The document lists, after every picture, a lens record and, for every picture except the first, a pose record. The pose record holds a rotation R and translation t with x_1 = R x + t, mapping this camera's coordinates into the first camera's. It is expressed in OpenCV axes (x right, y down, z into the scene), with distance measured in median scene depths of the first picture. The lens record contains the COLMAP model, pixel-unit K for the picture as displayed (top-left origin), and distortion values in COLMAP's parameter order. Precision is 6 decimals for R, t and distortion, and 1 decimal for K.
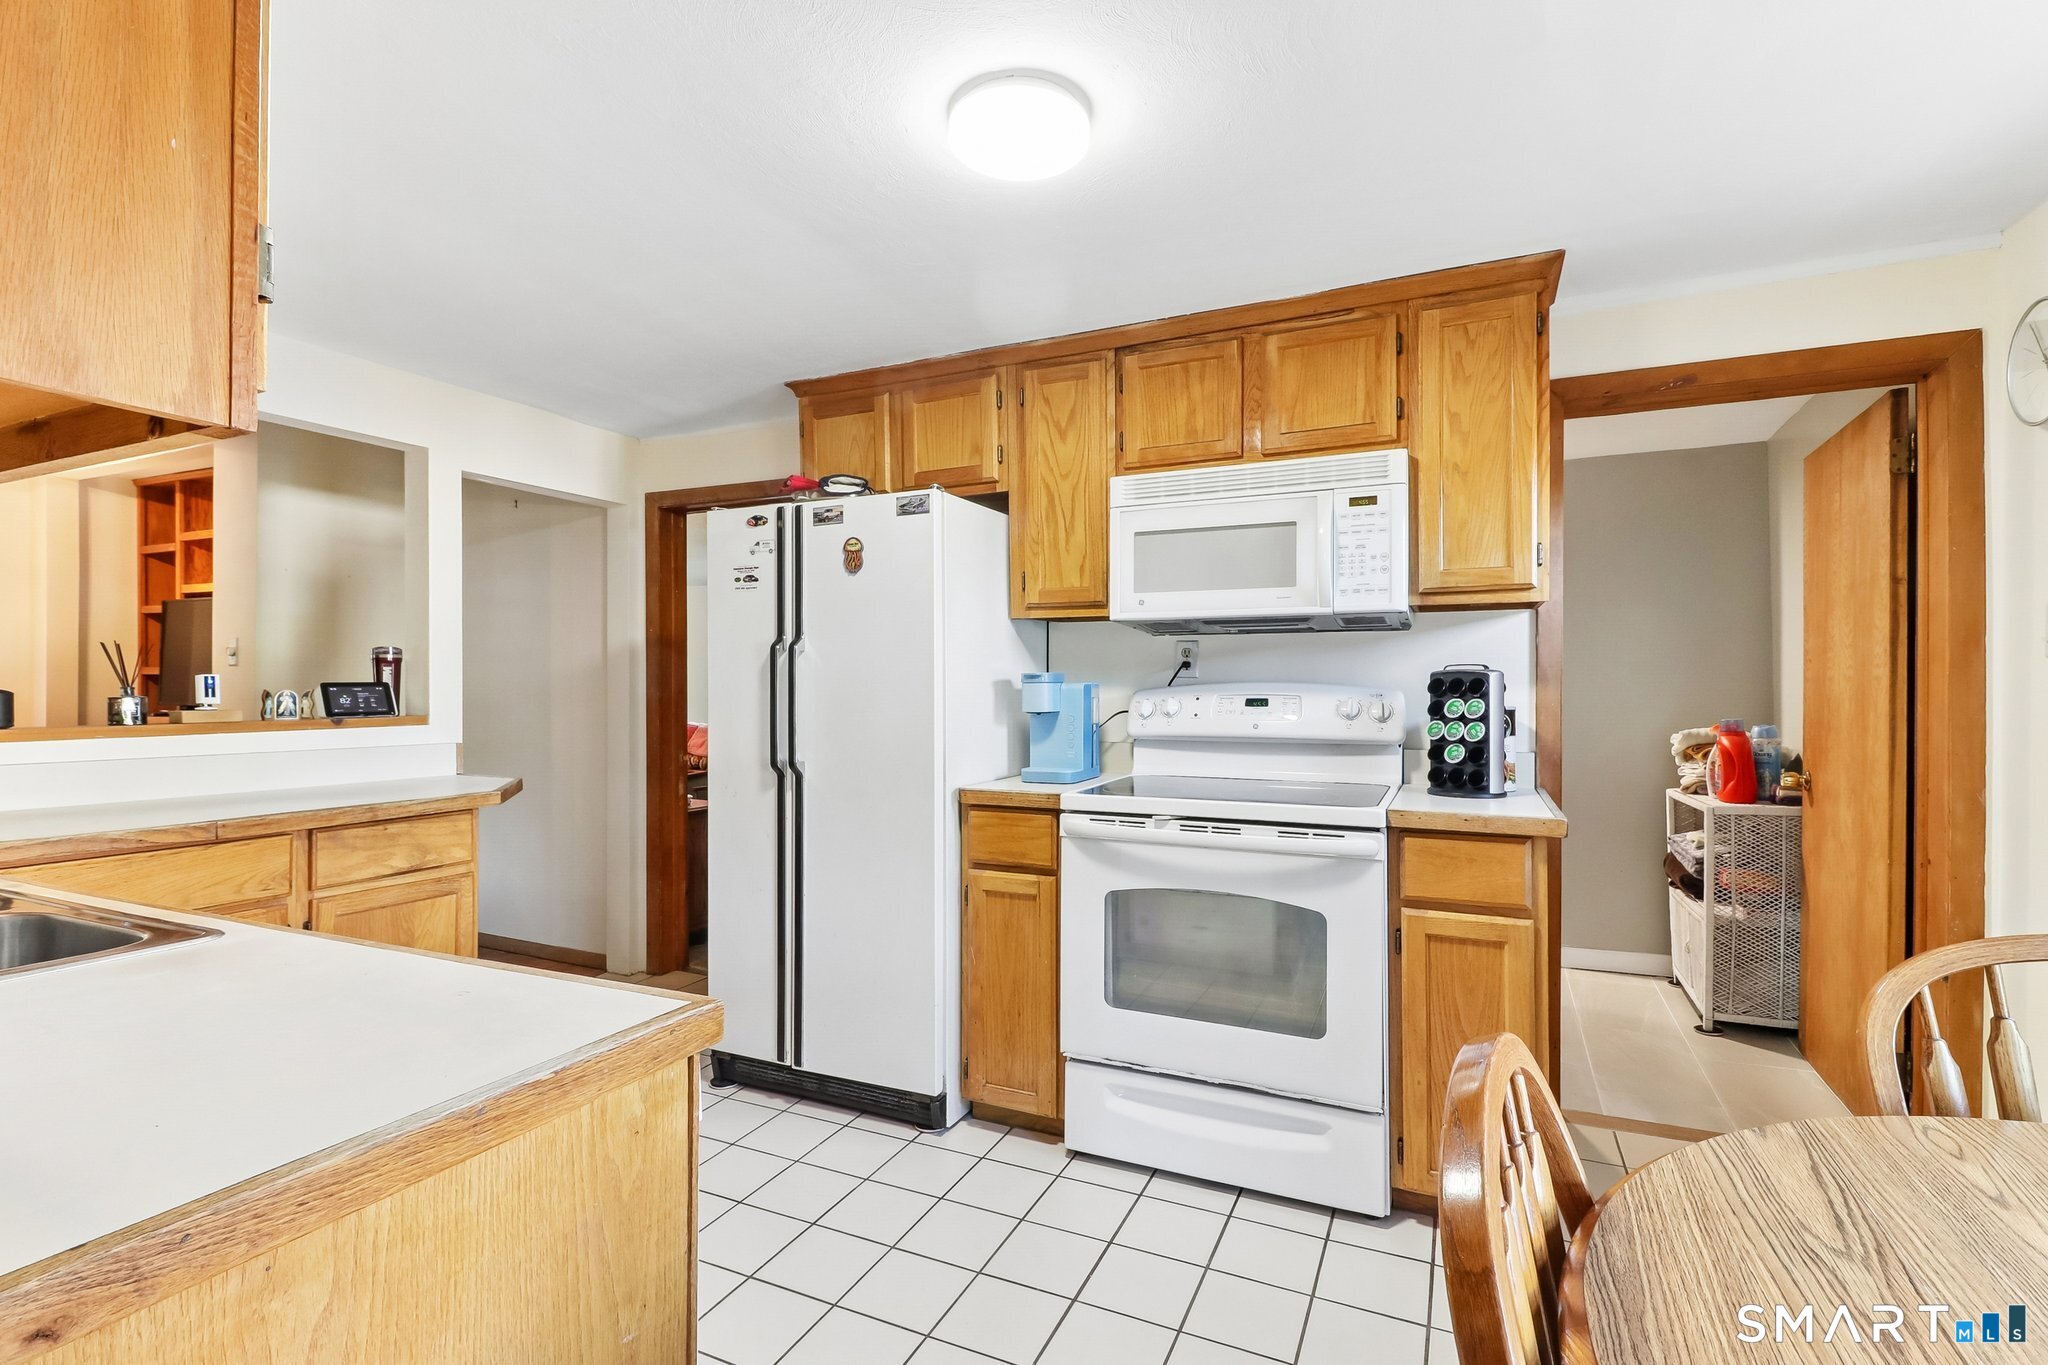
lens RADIAL K [[953.0, 0, 1024.9], [0, 953.0, 687.0], [0, 0, 1]] dist [0.015797, -0.010218]
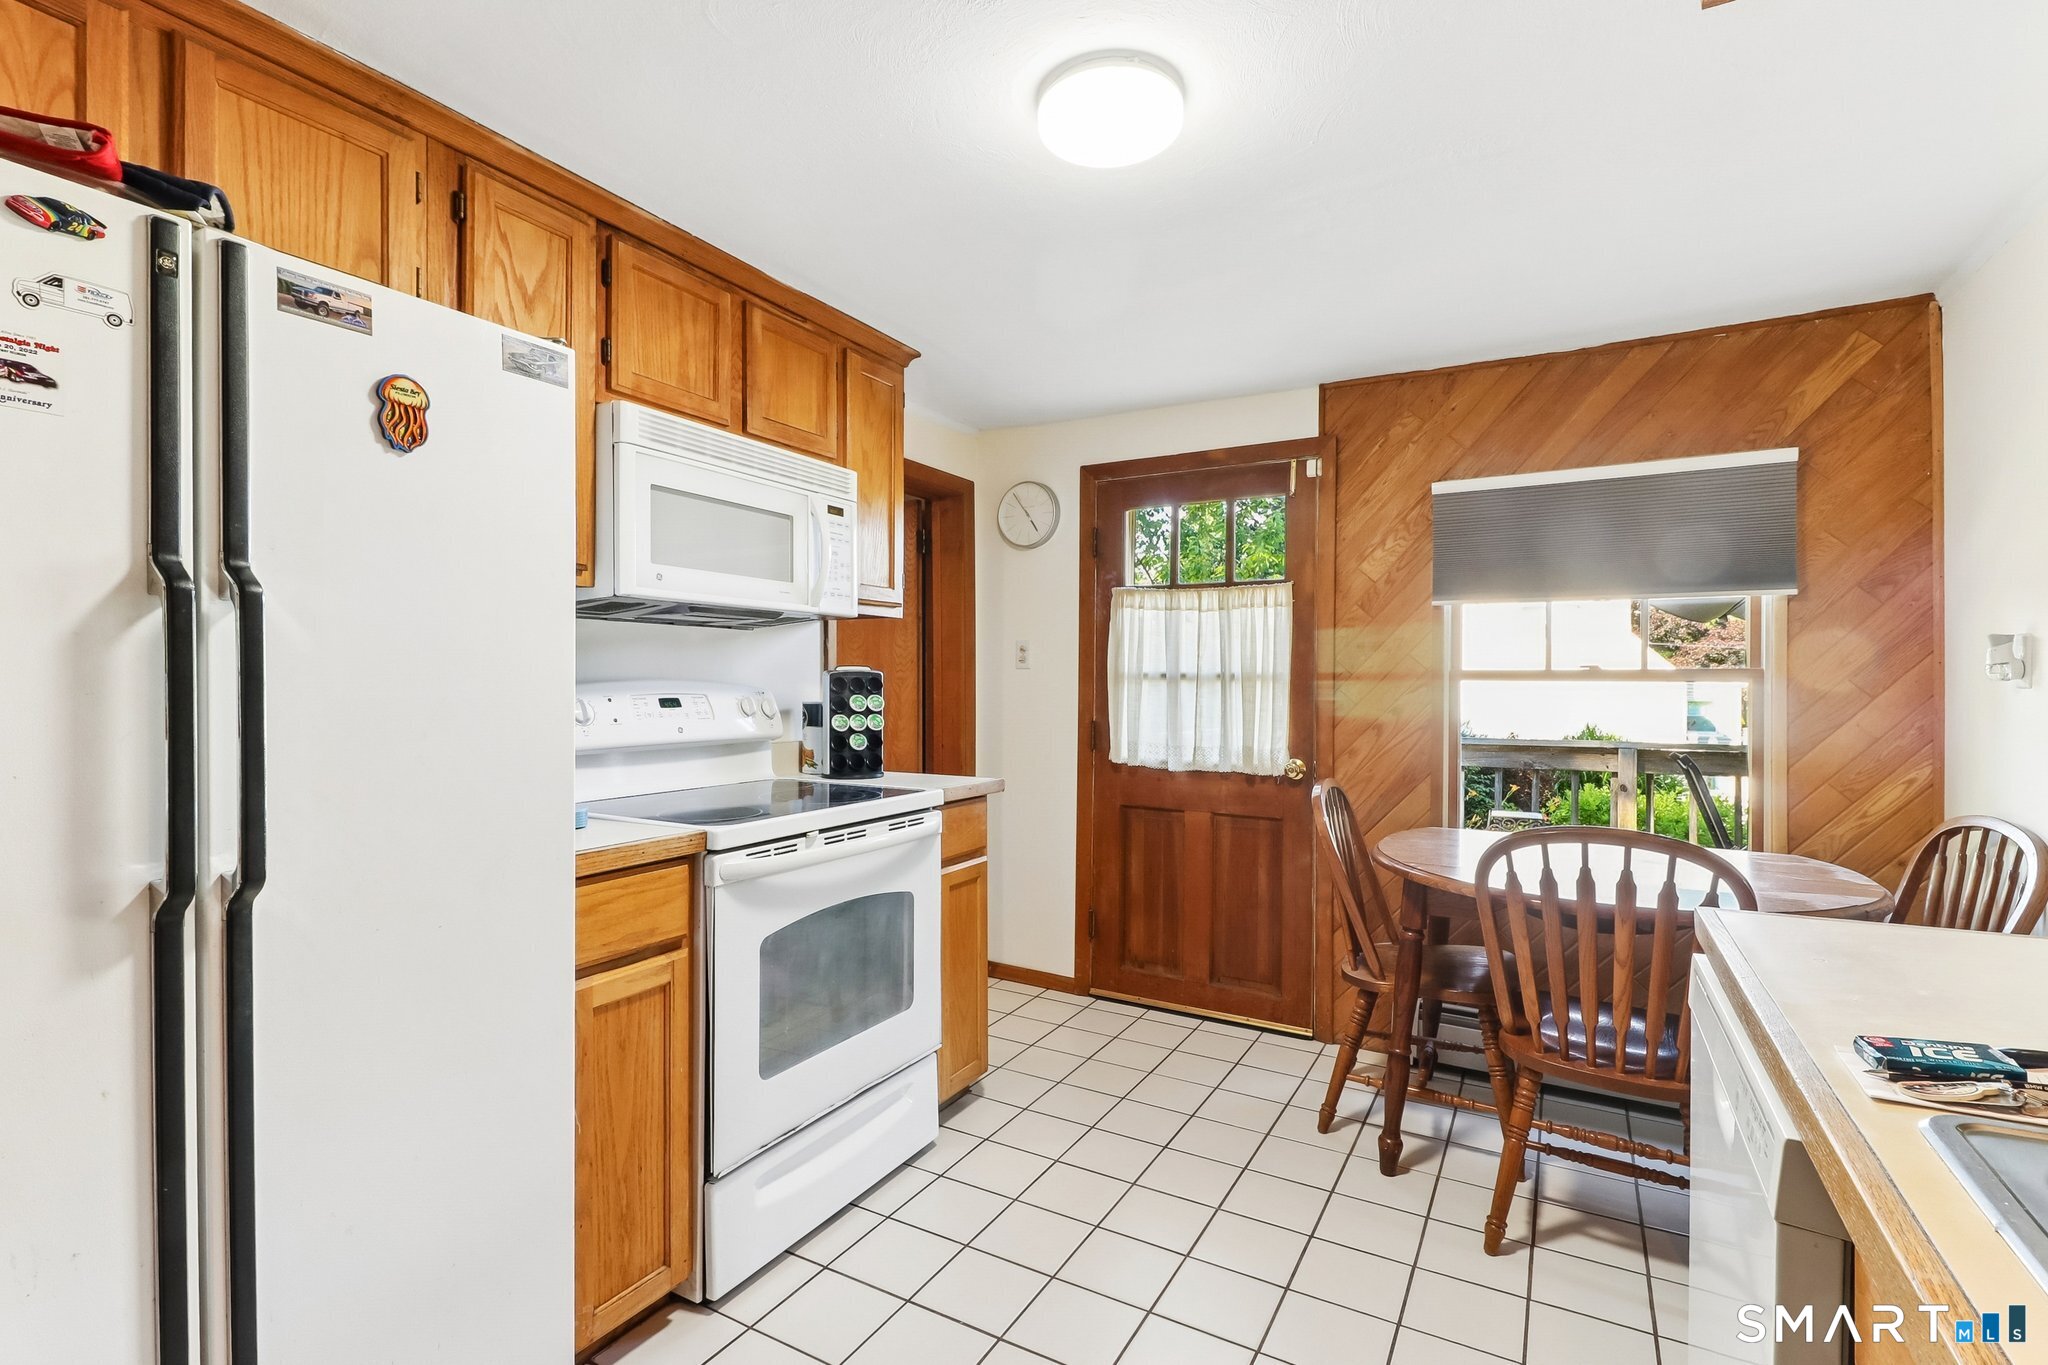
lens RADIAL K [[953.0, 0, 1017.1], [0, 953.0, 685.0], [0, 0, 1]] dist [0.015797, -0.010218]
pose [[0.084813, -0.002809, 0.996393, -0.654151], [-0.004457, 0.999985, 0.003199, -0.004570], [-0.996387, -0.004713, 0.084799, 0.670470]]
